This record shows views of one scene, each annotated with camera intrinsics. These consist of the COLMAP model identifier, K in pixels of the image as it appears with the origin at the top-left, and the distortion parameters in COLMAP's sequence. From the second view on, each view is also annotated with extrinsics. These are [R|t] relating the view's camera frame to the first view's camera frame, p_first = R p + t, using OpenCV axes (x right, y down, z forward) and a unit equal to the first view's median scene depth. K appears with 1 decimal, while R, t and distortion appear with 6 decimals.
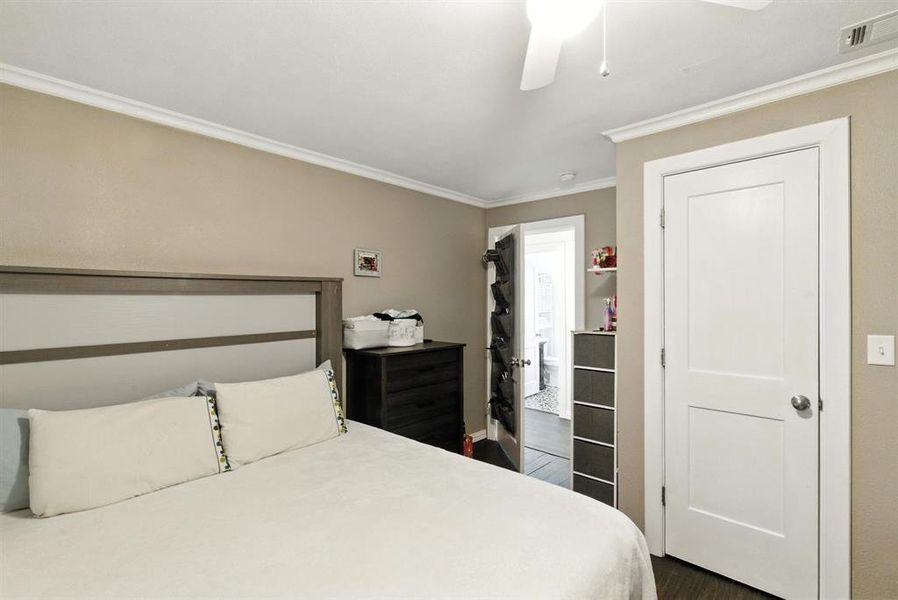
lens RADIAL K [[410.7, 0, 446.3], [0, 410.7, 300.1], [0, 0, 1]] dist [-0.000942, -0.000268]
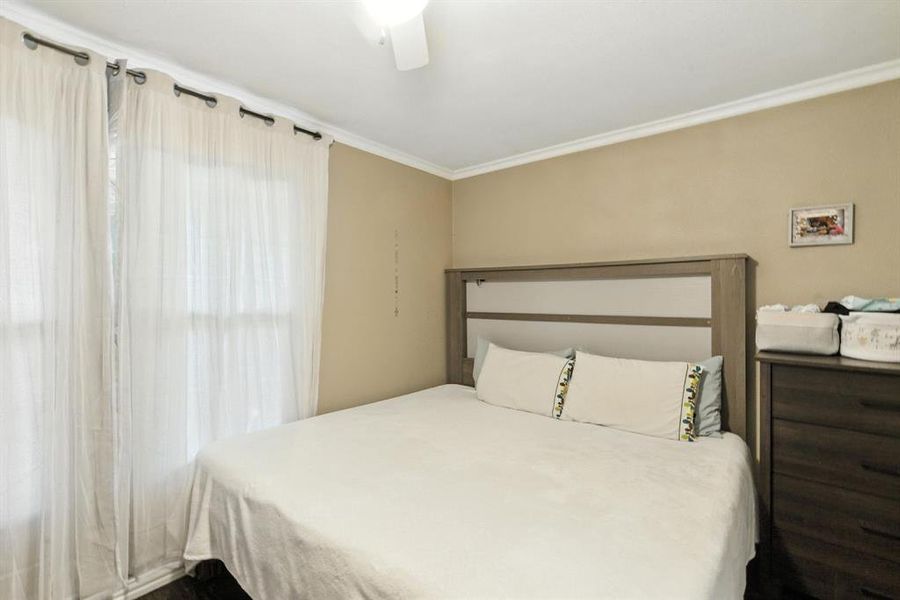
lens RADIAL K [[411.6, 0, 447.3], [0, 411.6, 300.1], [0, 0, 1]] dist [-0.000942, -0.000268]
pose [[0.043534, 0.016402, -0.998917, 0.481119], [-0.001307, 0.999865, 0.016360, 0.021296], [0.999051, 0.000593, 0.043550, 0.408709]]
